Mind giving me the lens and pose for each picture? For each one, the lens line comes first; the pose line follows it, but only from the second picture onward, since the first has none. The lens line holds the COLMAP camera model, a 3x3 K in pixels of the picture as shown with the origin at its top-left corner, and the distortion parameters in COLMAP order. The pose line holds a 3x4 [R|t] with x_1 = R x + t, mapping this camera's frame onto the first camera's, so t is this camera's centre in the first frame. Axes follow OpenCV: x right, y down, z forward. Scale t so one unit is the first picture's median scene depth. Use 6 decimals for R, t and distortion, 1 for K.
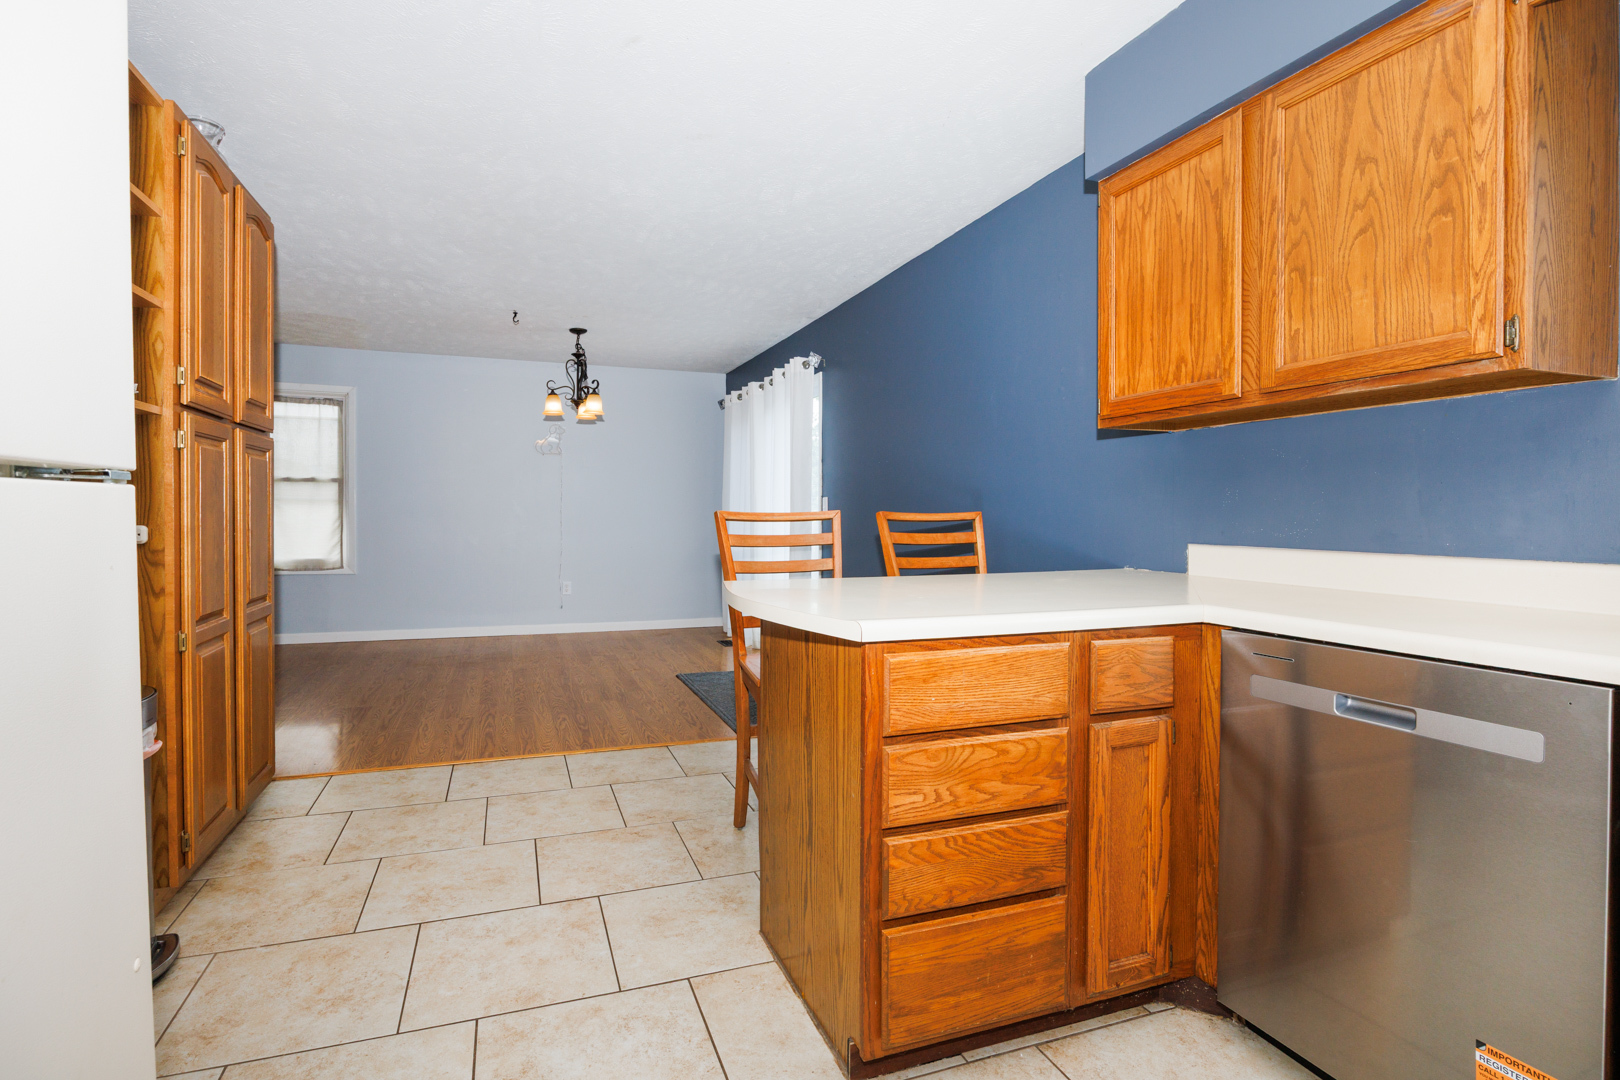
lens RADIAL K [[984.4, 0, 875.4], [0, 984.4, 520.9], [0, 0, 1]] dist [-0.020904, 0.001351]
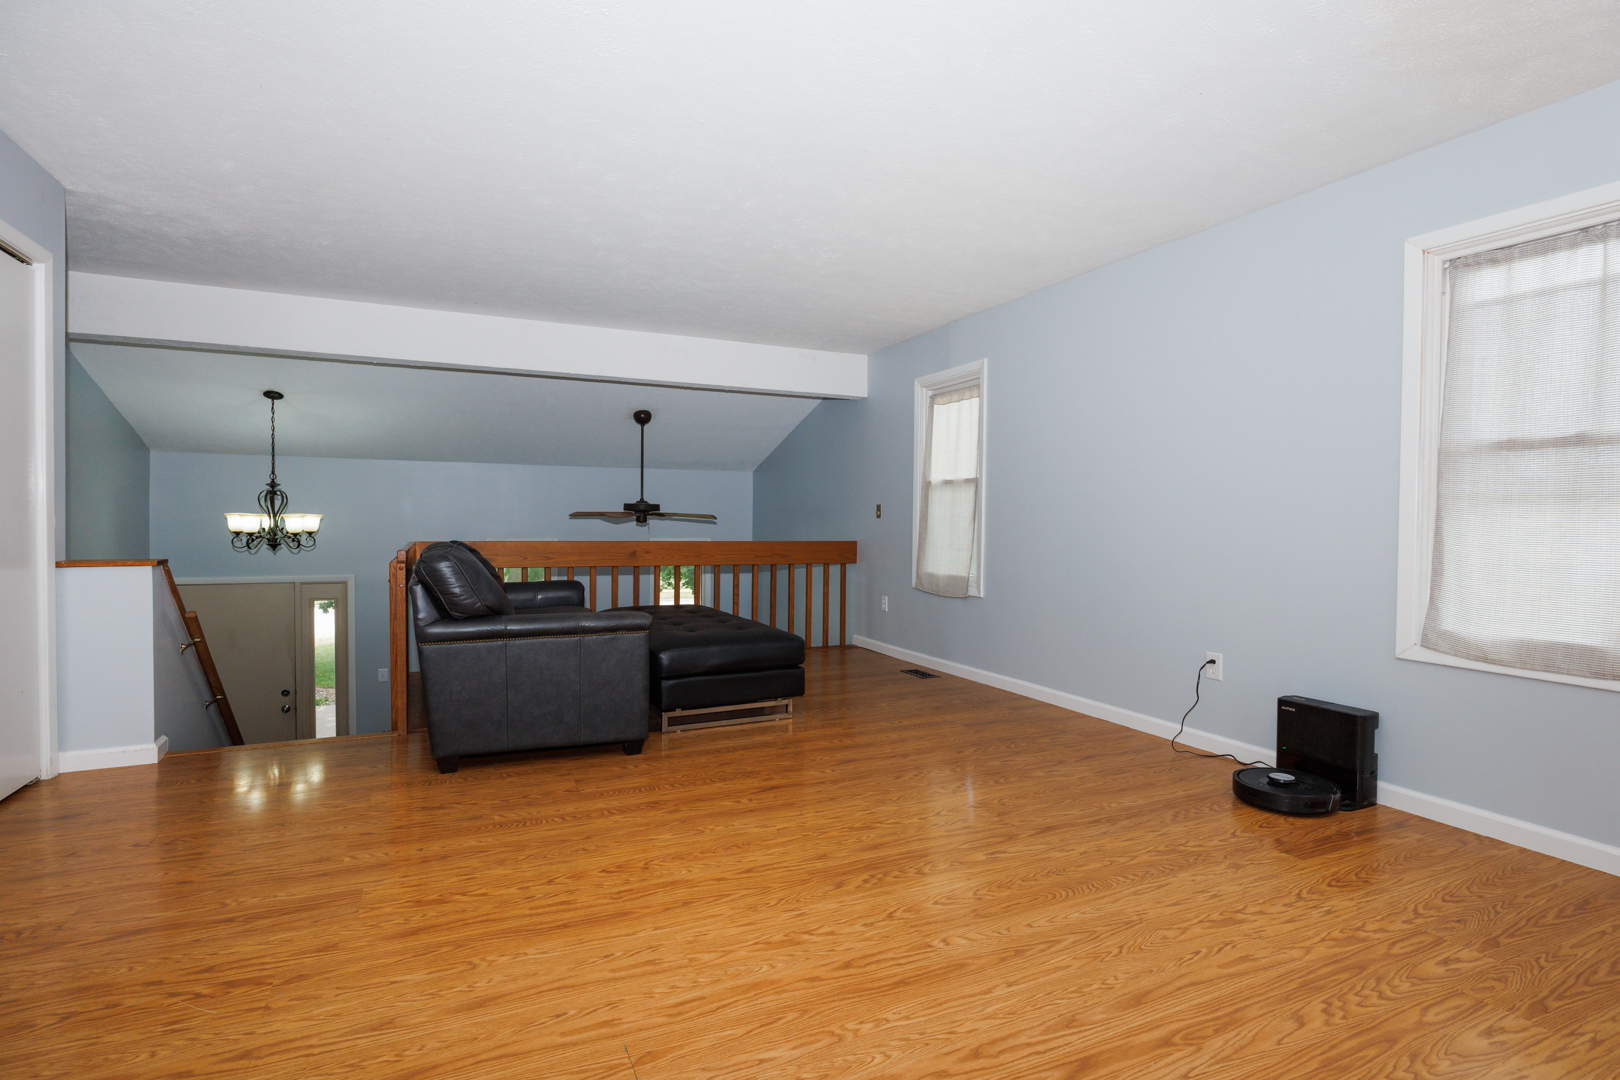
lens RADIAL K [[790.6, 0, 772.4], [0, 790.6, 519.6], [0, 0, 1]] dist [-0.011391, 0.000259]
pose [[0.066516, -0.003457, -0.997779, -0.739732], [-0.015820, 0.999865, -0.004519, -0.009902], [0.997660, 0.016085, 0.066452, 1.699518]]
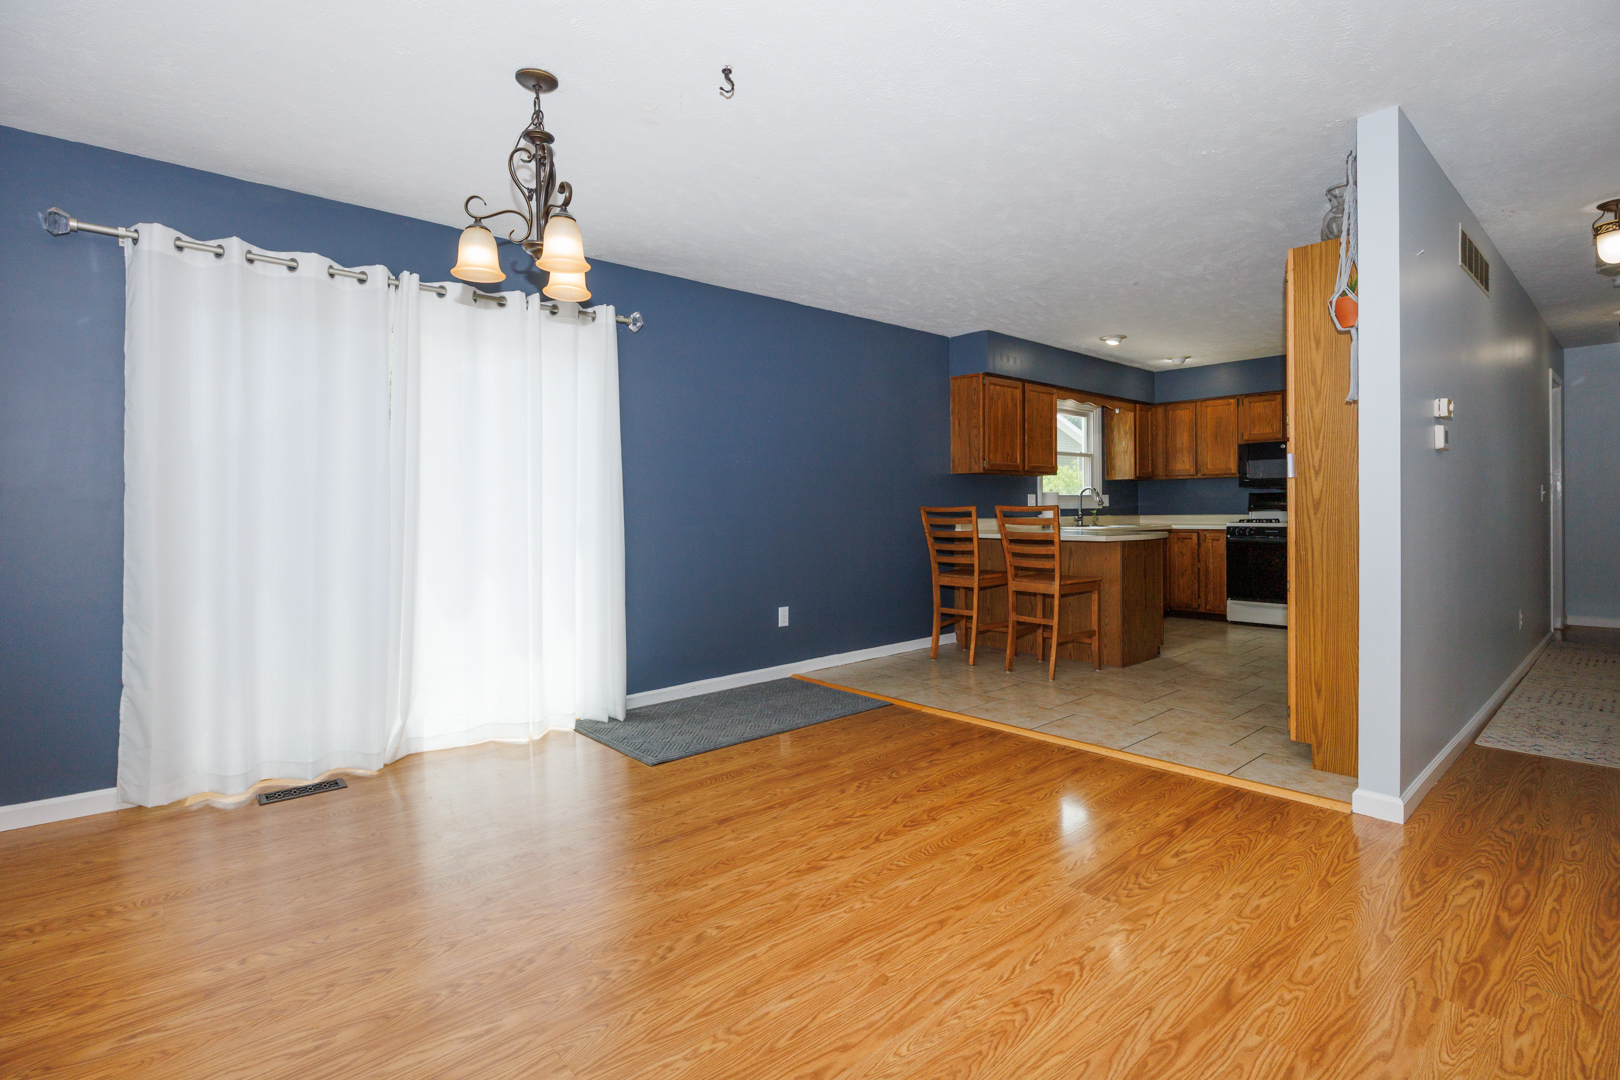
lens RADIAL K [[770.8, 0, 885.7], [0, 770.8, 517.3], [0, 0, 1]] dist [-0.013554, 0.000401]
pose [[-0.464918, -0.011004, 0.885285, -1.549884], [0.014152, 0.999703, 0.019859, -0.025617], [-0.885240, 0.021762, -0.464624, 2.382247]]
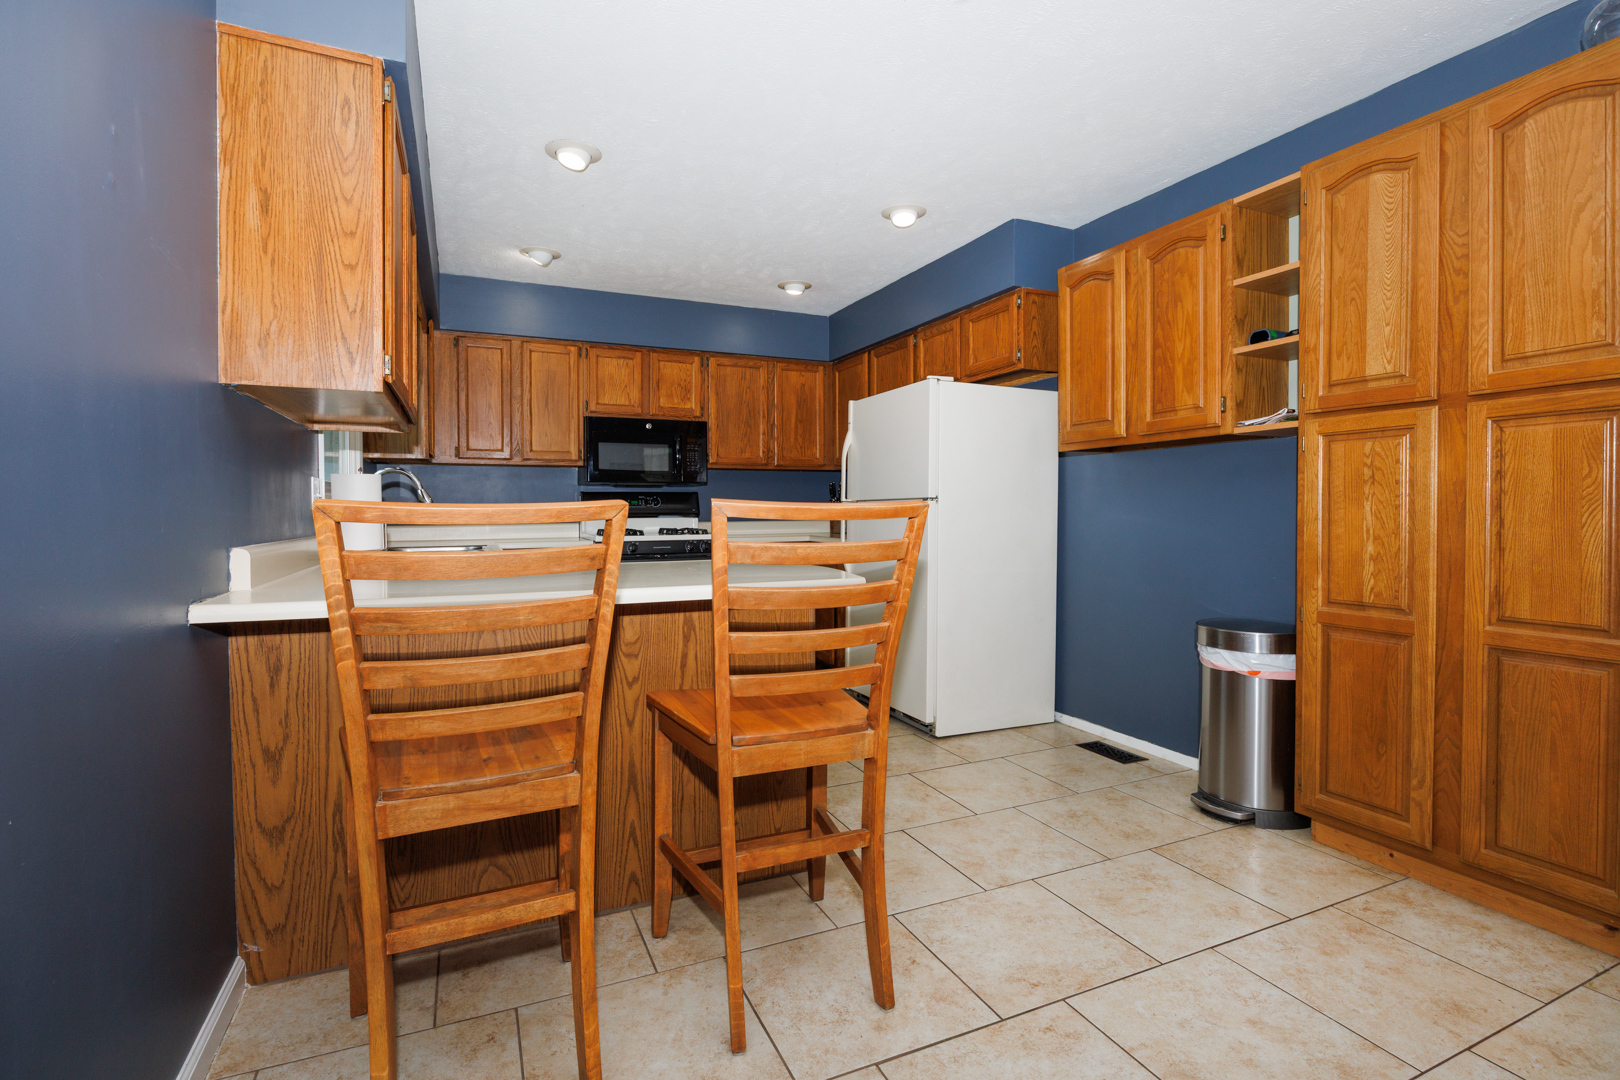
lens RADIAL K [[776.9, 0, 914.8], [0, 776.9, 524.4], [0, 0, 1]] dist [-0.016782, -0.000045]
pose [[-0.993678, 0.001291, -0.112261, -0.127477], [-0.001896, 0.999598, 0.028283, -0.011466], [0.112252, 0.028317, -0.993276, 1.832040]]
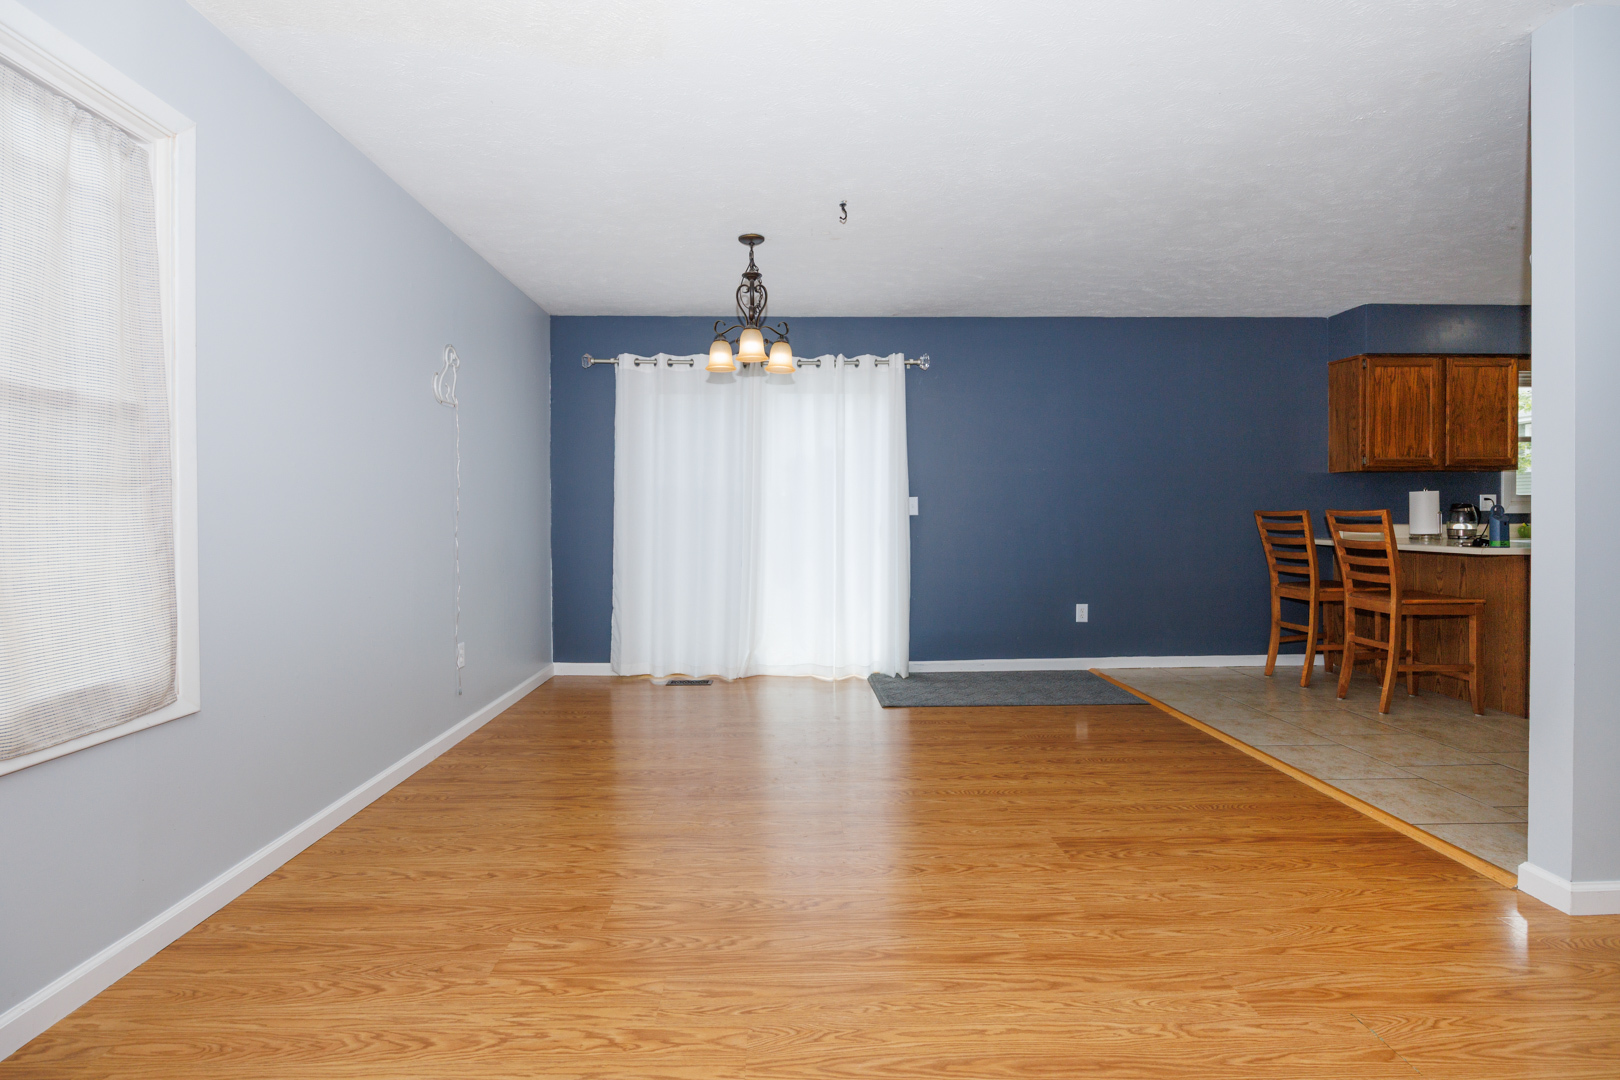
lens RADIAL K [[812.7, 0, 868.0], [0, 812.7, 522.0], [0, 0, 1]] dist [-0.015340, 0.000546]
pose [[0.208672, -0.015130, 0.977869, -1.917596], [0.013608, 0.999828, 0.012566, -0.021903], [-0.977891, 0.010685, 0.208842, 1.887765]]
